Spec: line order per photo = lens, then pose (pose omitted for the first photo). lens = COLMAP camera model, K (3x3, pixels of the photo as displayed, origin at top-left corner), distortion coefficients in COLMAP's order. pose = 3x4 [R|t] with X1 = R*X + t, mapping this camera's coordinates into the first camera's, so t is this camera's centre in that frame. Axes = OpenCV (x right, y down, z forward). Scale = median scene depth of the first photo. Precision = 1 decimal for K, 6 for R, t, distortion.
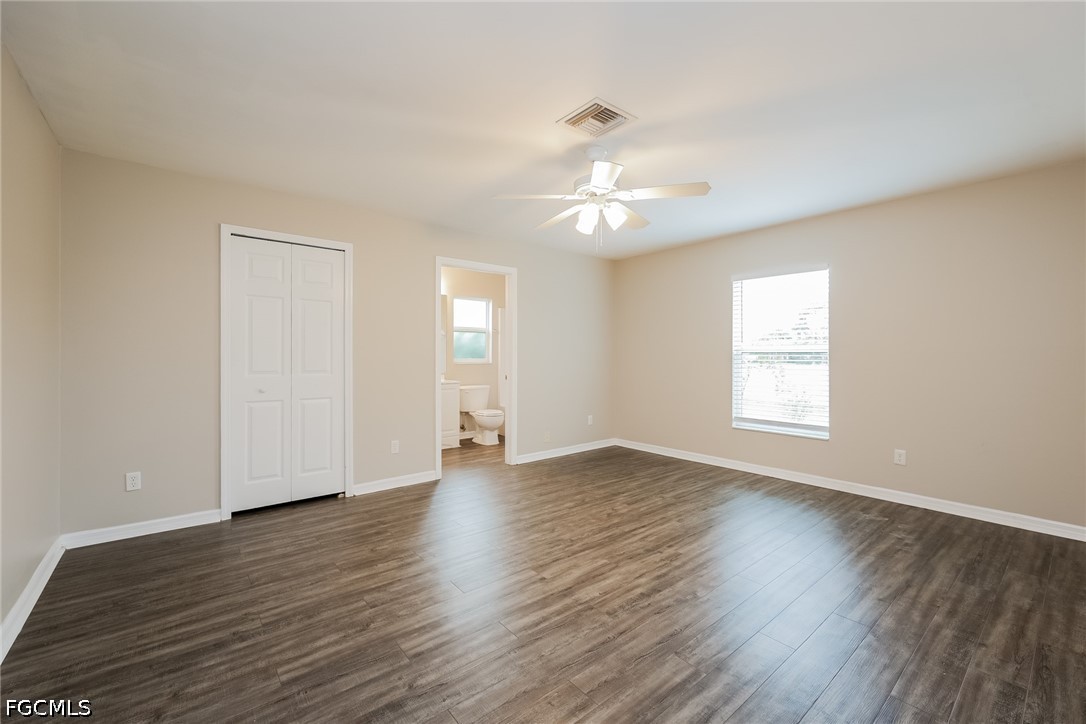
lens RADIAL K [[443.0, 0, 539.3], [0, 443.0, 357.6], [0, 0, 1]] dist [-0.001148, 0.001226]
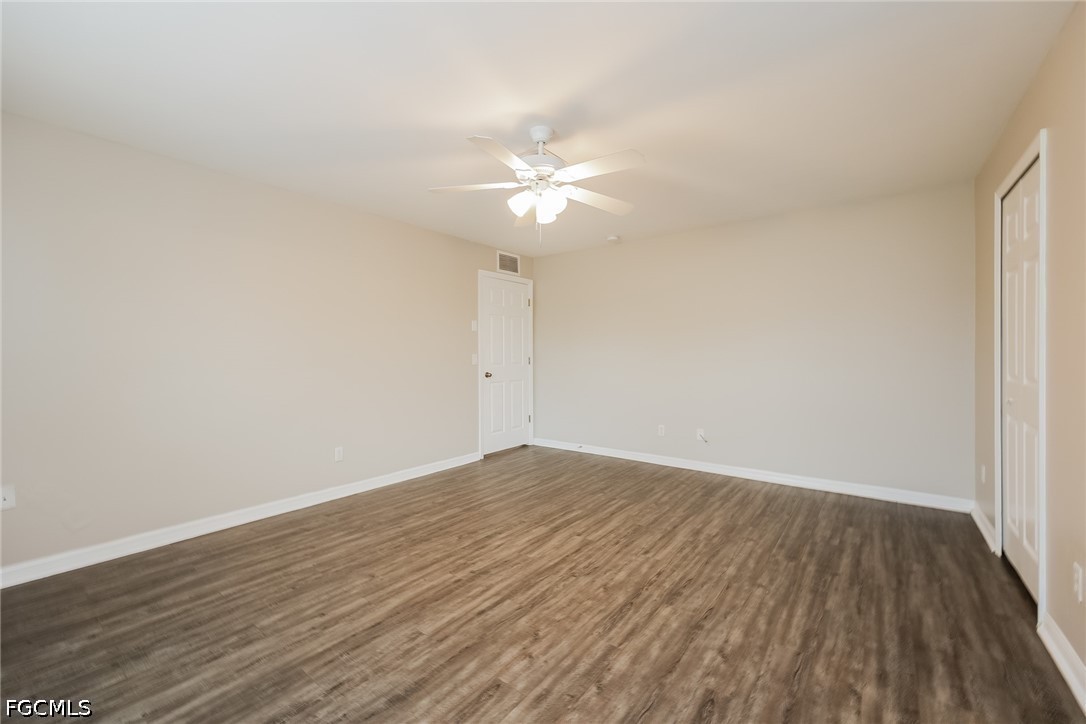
lens RADIAL K [[443.0, 0, 543.4], [0, 443.0, 357.5], [0, 0, 1]] dist [-0.001148, 0.001226]
pose [[-0.971553, 0.006781, -0.236725, 0.311263], [0.003517, 0.999893, 0.014211, -0.007653], [0.236796, 0.012974, -0.971473, 1.724270]]
